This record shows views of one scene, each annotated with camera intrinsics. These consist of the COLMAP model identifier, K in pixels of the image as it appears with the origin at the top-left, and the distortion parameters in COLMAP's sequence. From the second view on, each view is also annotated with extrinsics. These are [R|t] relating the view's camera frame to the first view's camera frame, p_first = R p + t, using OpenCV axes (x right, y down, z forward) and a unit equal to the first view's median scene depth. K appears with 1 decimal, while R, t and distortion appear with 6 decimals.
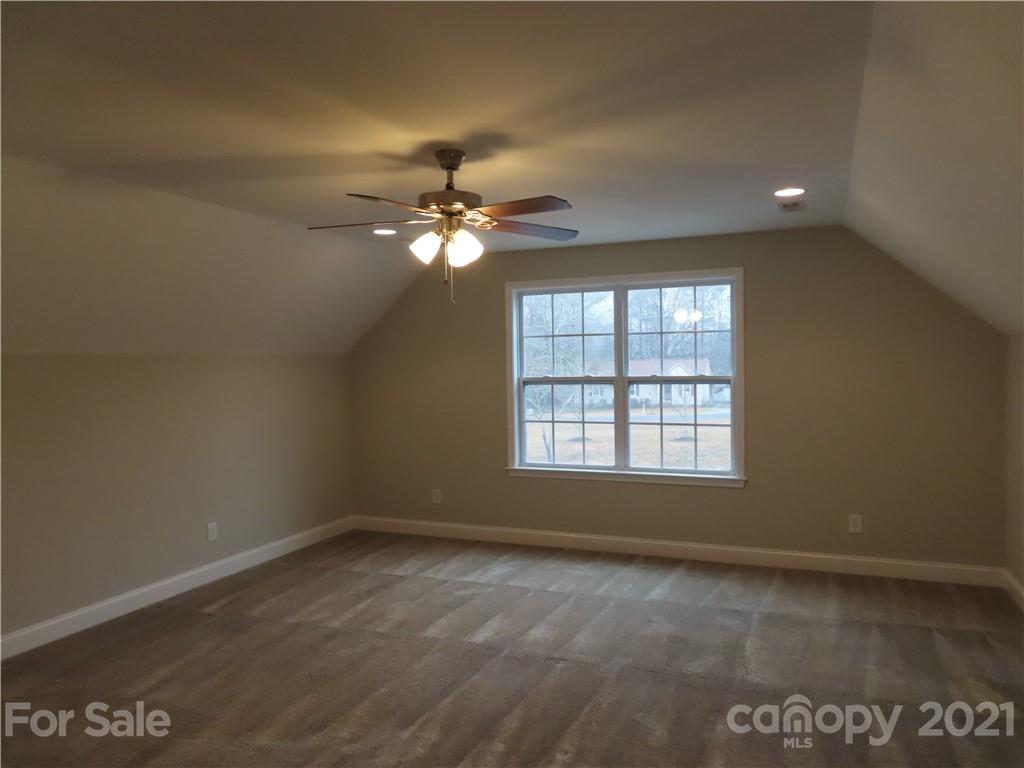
lens RADIAL K [[720.9, 0, 516.6], [0, 720.9, 385.1], [0, 0, 1]] dist [-0.007098, -0.009467]
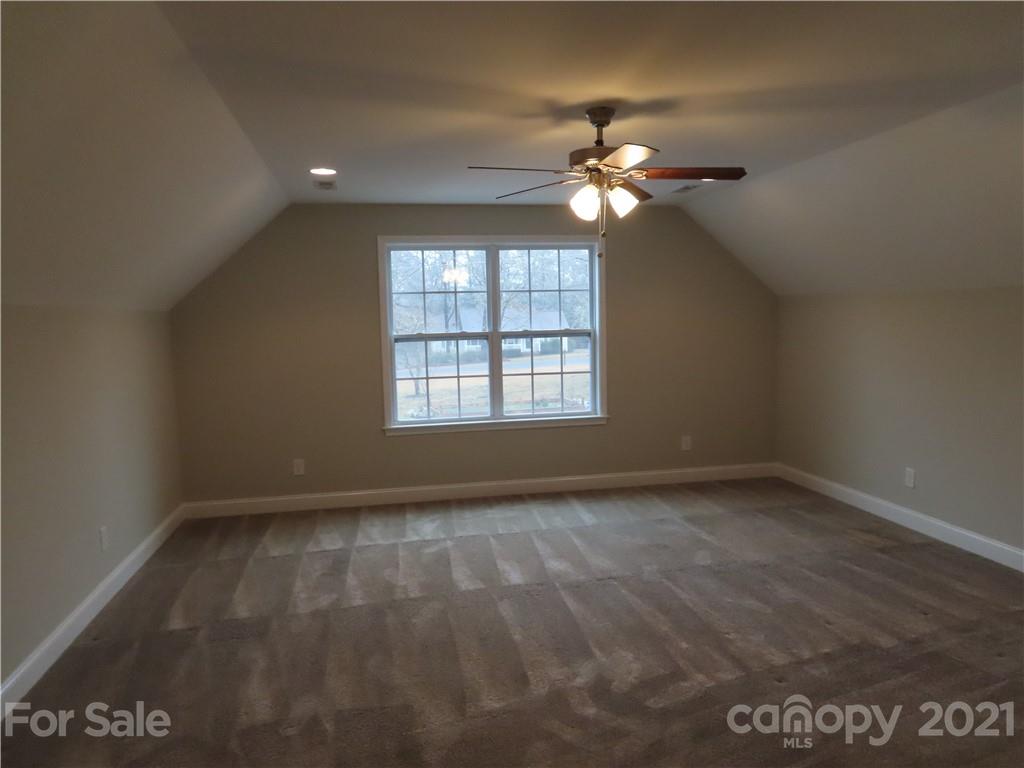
lens RADIAL K [[720.9, 0, 516.6], [0, 720.9, 385.1], [0, 0, 1]] dist [-0.007098, -0.009467]
pose [[0.830076, -0.057180, 0.554711, -0.440894], [0.027995, 0.997748, 0.060957, 0.002977], [-0.556948, -0.035070, 0.829807, 0.099805]]
